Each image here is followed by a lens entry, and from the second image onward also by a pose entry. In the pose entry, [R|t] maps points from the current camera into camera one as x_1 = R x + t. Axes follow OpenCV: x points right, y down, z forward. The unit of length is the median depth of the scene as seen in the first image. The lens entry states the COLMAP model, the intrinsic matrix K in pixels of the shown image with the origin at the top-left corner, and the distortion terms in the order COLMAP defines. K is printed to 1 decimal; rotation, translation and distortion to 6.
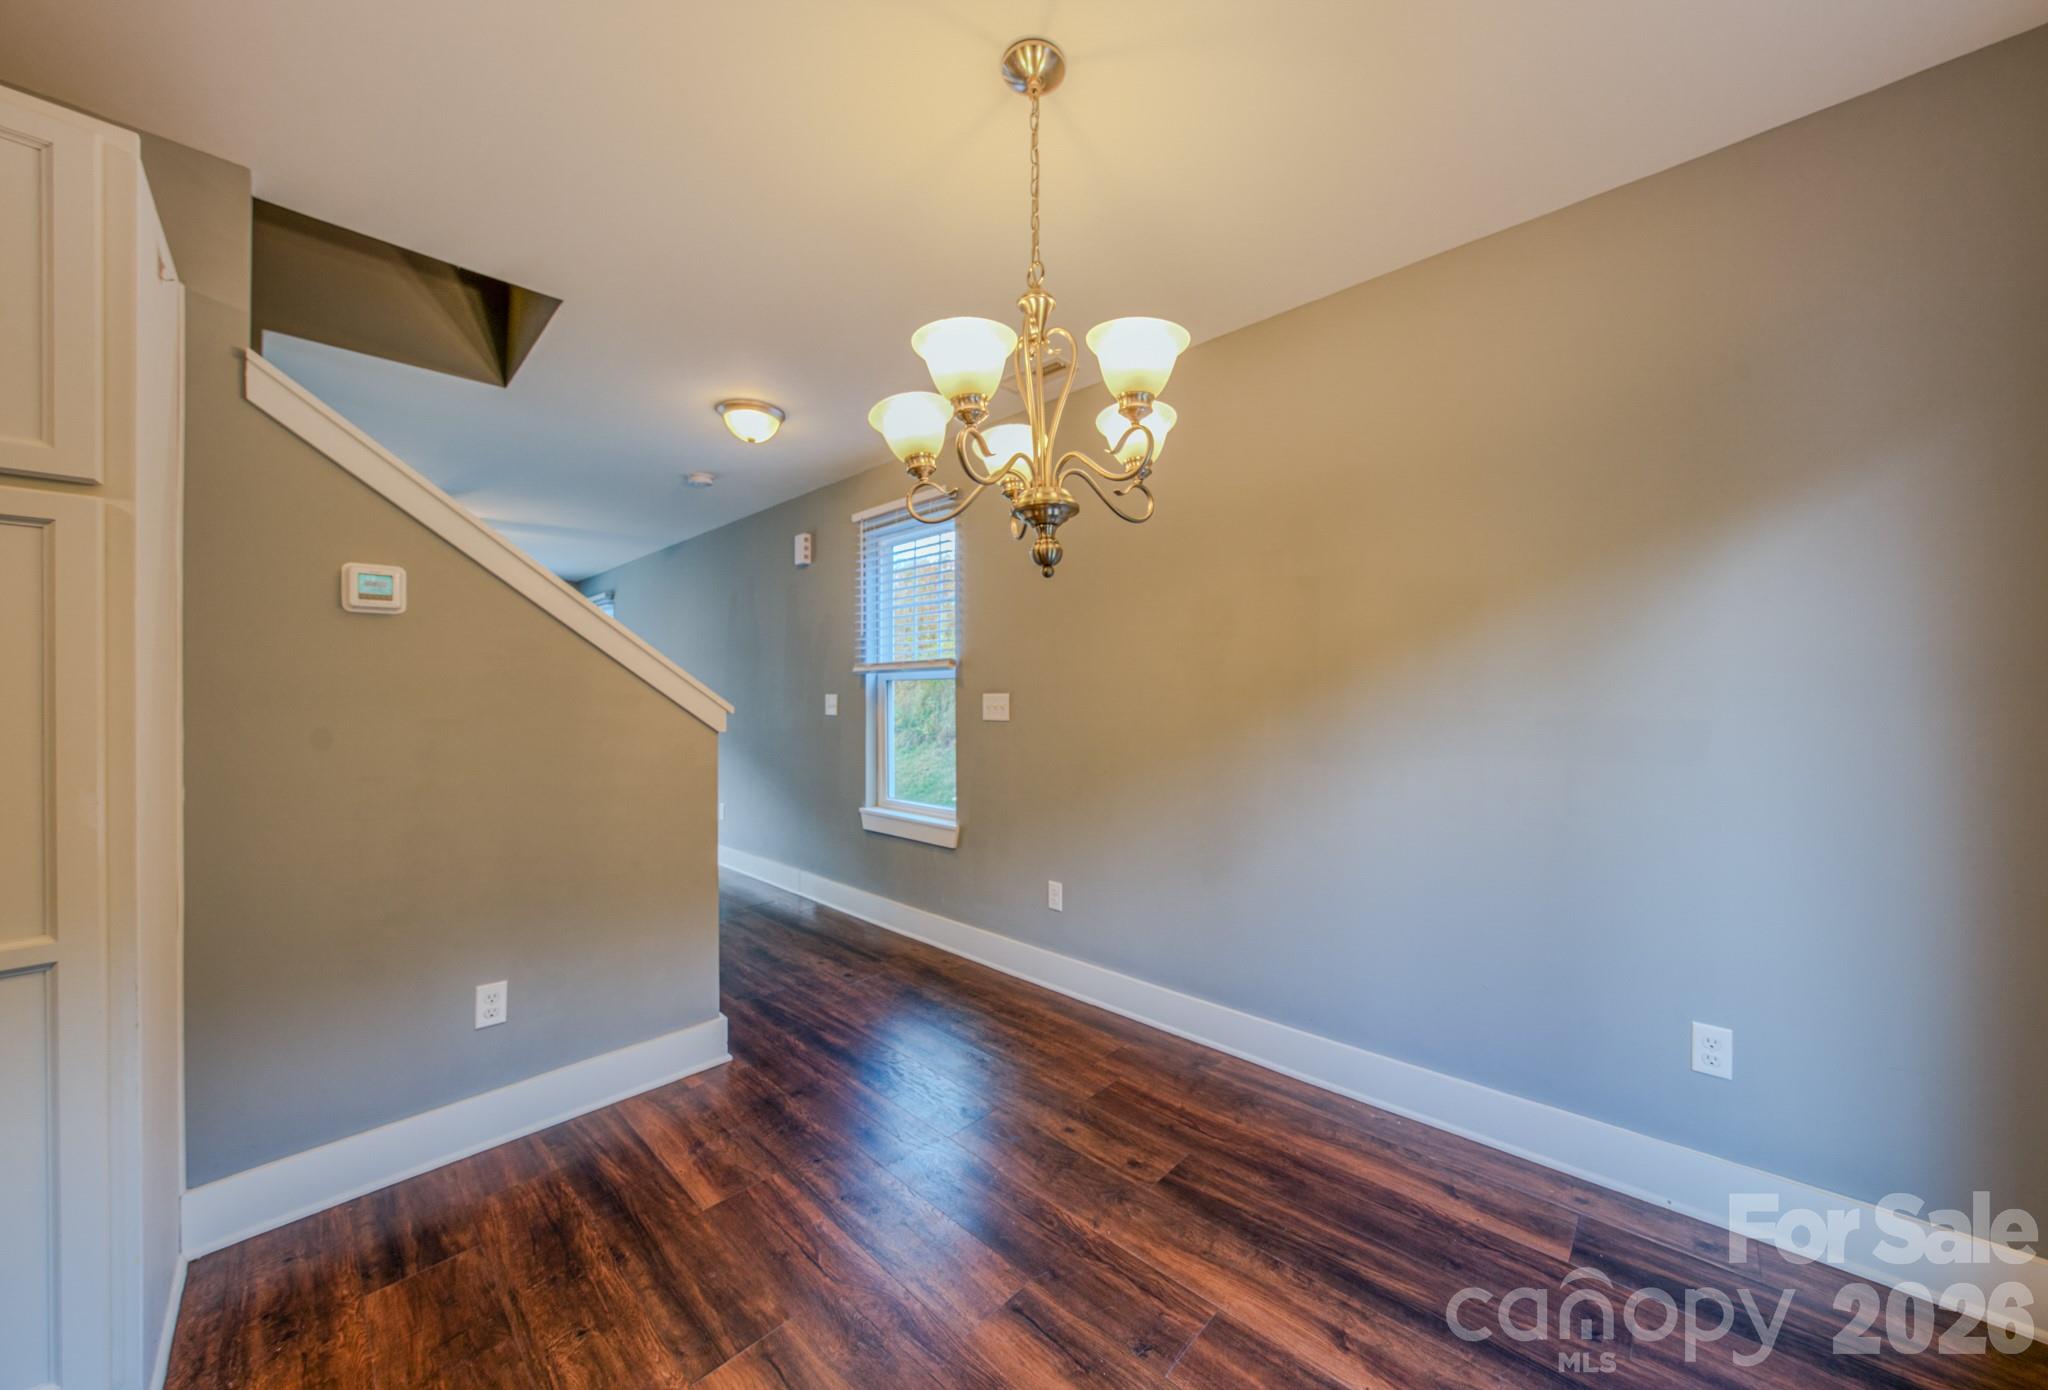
lens RADIAL K [[729.2, 0, 1036.4], [0, 729.2, 695.2], [0, 0, 1]] dist [-0.020258, 0.000111]
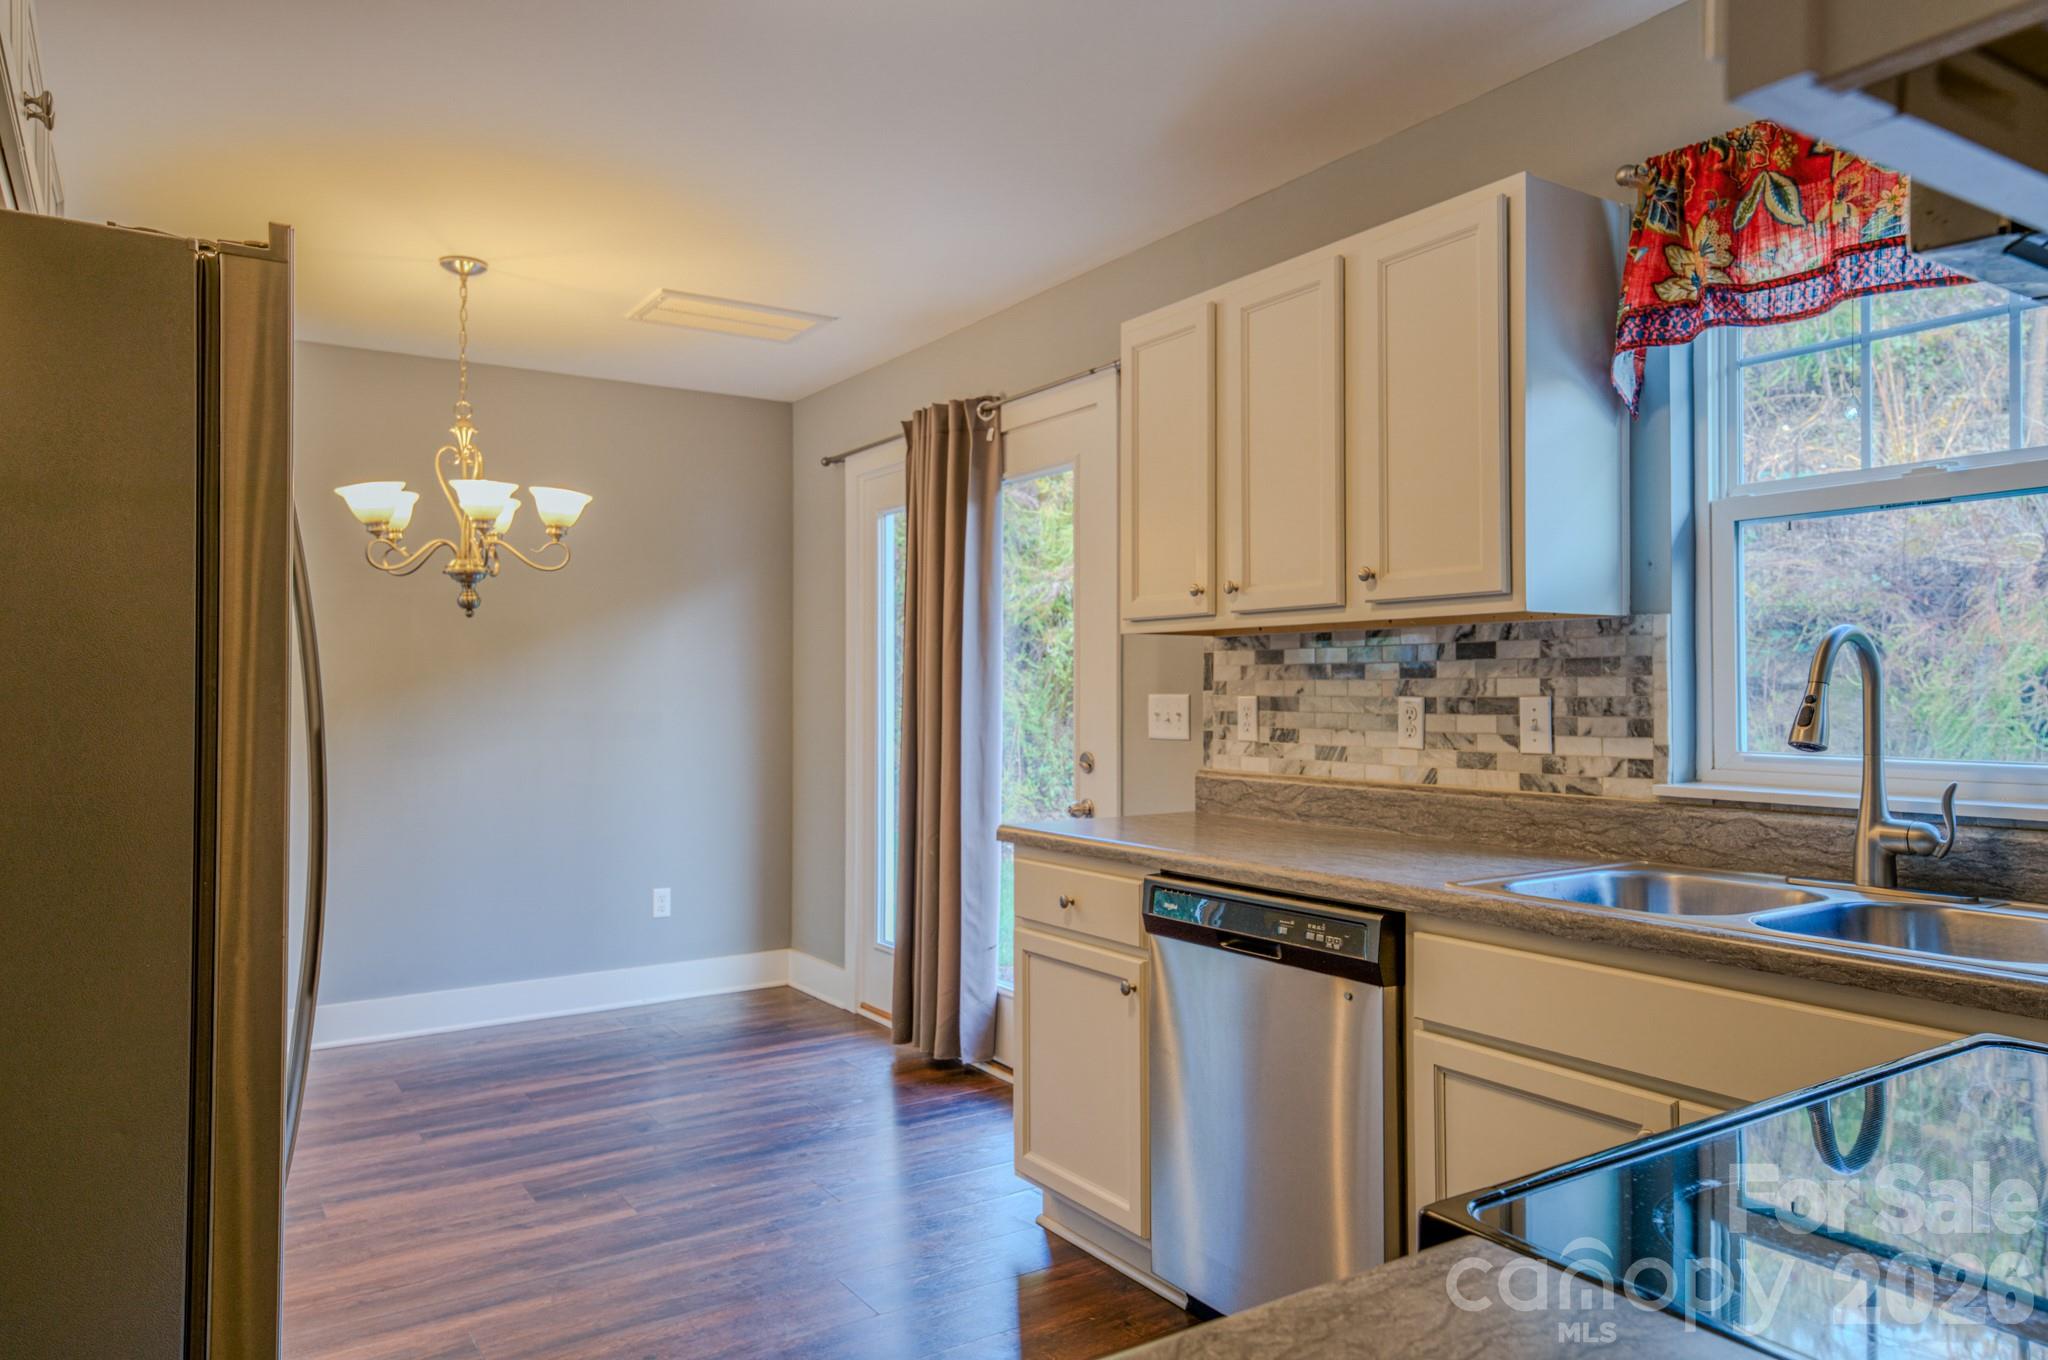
lens RADIAL K [[1347.3, 0, 1021.5], [0, 1347.3, 672.2], [0, 0, 1]] dist [0.031821, -0.002525]
pose [[0.253049, 0.021697, 0.967210, -1.993234], [0.000949, 0.999742, -0.022676, 0.012972], [-0.967453, 0.006656, 0.252963, -0.672831]]
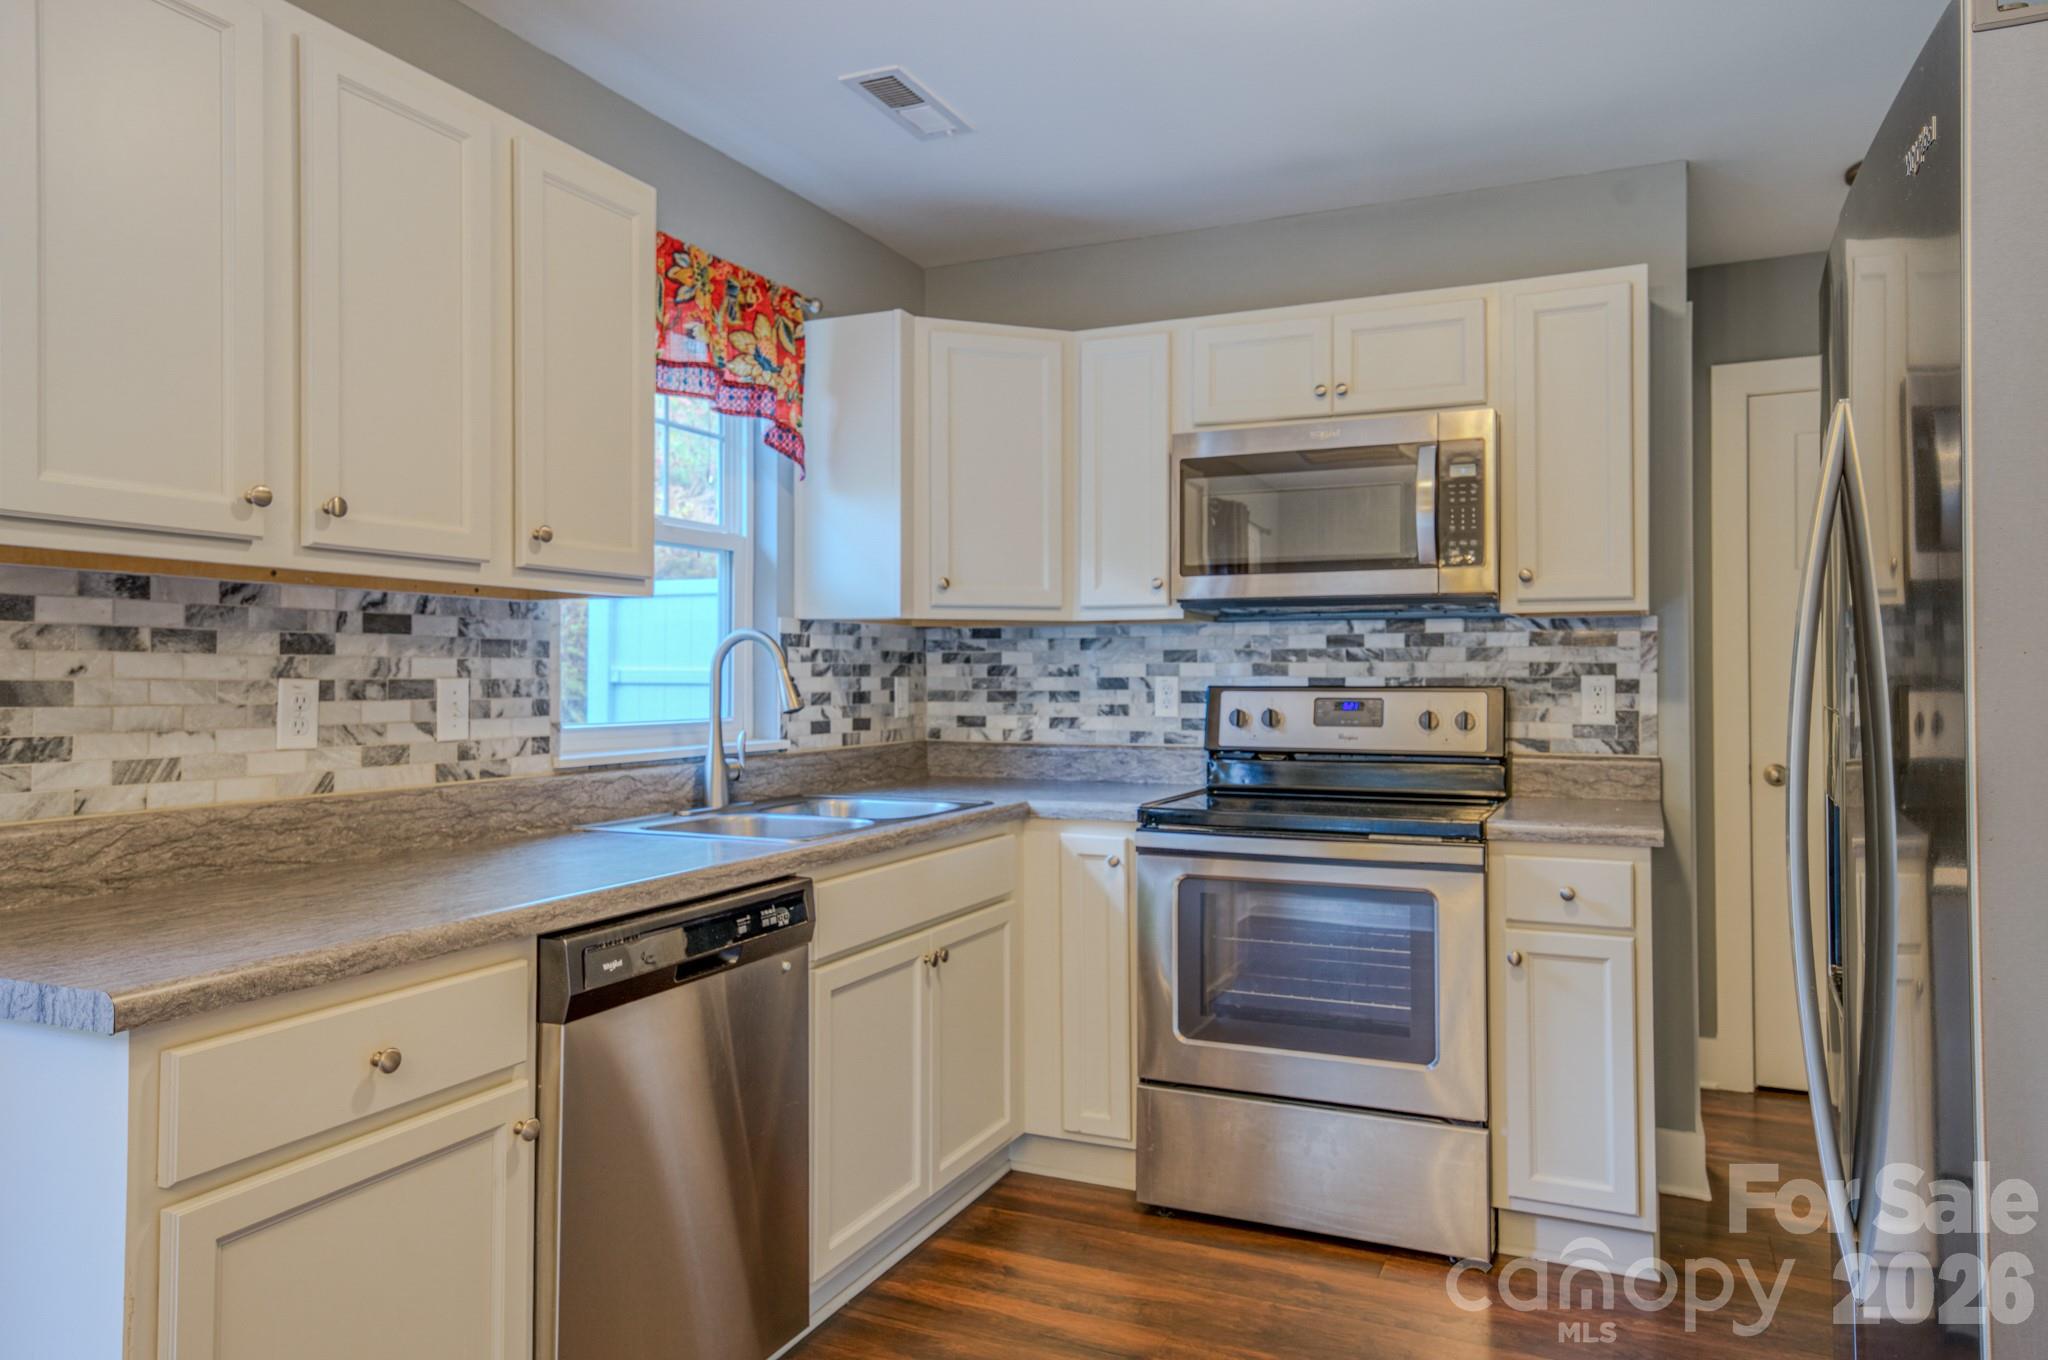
lens RADIAL K [[1347.3, 0, 1036.9], [0, 1347.3, 659.4], [0, 0, 1]] dist [0.031821, -0.002525]
pose [[-0.951441, 0.002461, -0.307822, -0.430609], [0.005511, 0.999944, -0.009040, 0.002035], [0.307783, -0.010298, -0.951401, 0.753394]]
